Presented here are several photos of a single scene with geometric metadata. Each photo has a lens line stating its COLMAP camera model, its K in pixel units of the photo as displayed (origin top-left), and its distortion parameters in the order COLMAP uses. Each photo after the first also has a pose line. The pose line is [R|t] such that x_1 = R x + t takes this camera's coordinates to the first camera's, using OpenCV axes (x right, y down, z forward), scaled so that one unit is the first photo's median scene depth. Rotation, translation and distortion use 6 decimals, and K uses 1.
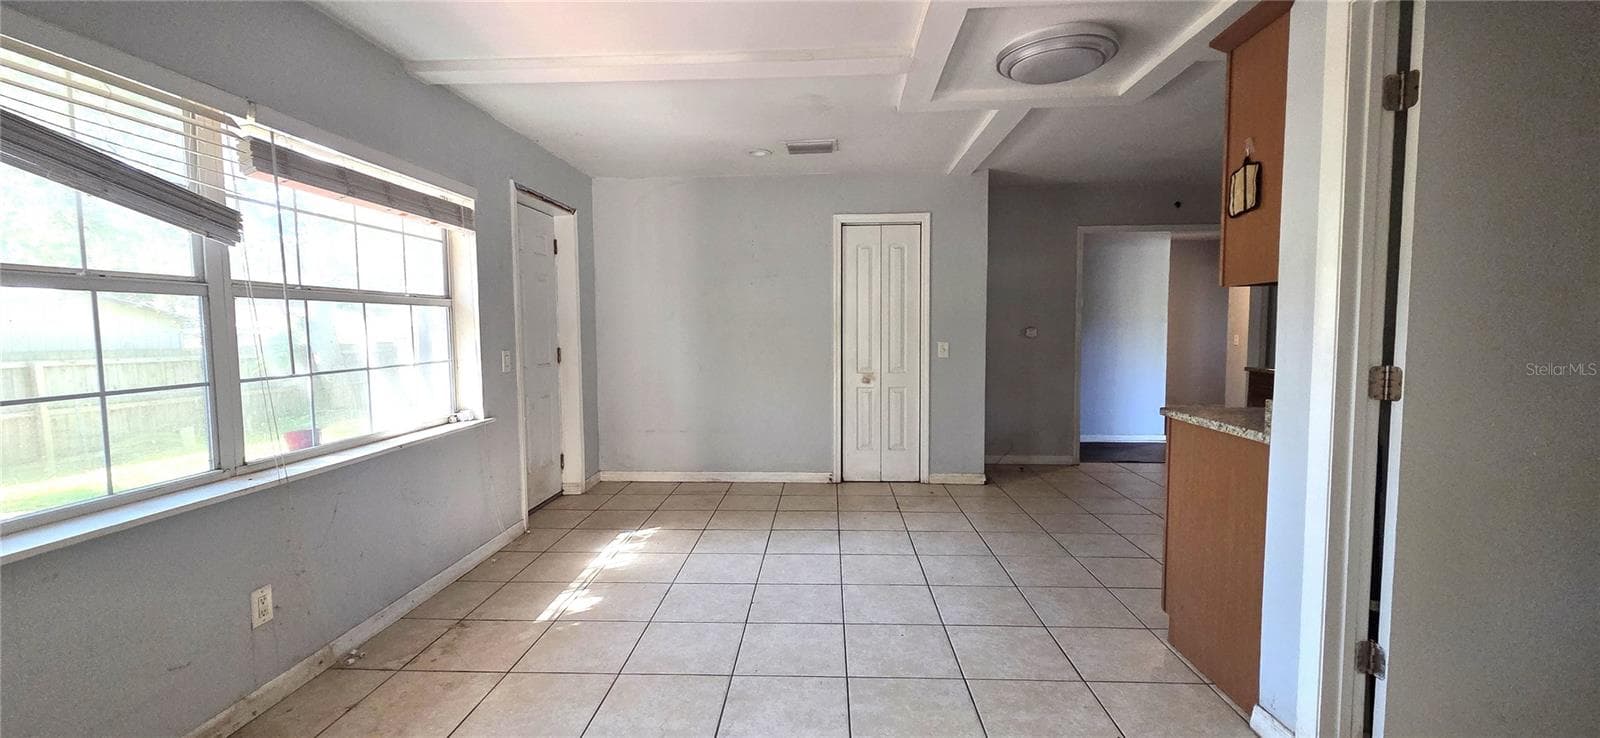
lens RADIAL K [[658.1, 0, 803.2], [0, 658.1, 370.5], [0, 0, 1]] dist [0.009760, 0.002941]
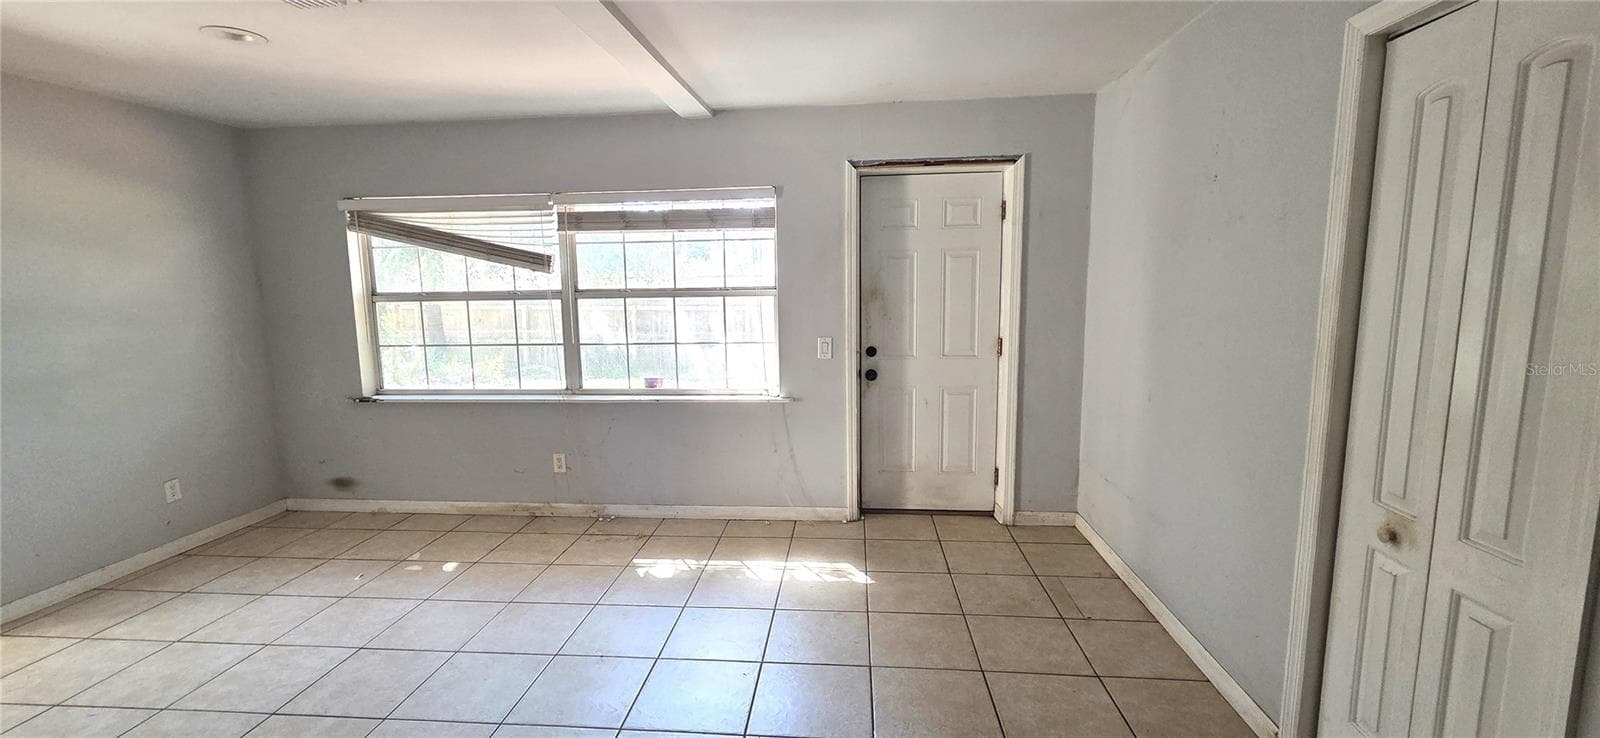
lens RADIAL K [[658.1, 0, 799.5], [0, 658.1, 373.7], [0, 0, 1]] dist [0.009760, 0.002941]
pose [[-0.058489, 0.146177, -0.987528, 0.904892], [-0.053157, 0.987362, 0.149301, -0.202090], [0.996872, 0.061226, -0.049979, 1.638898]]
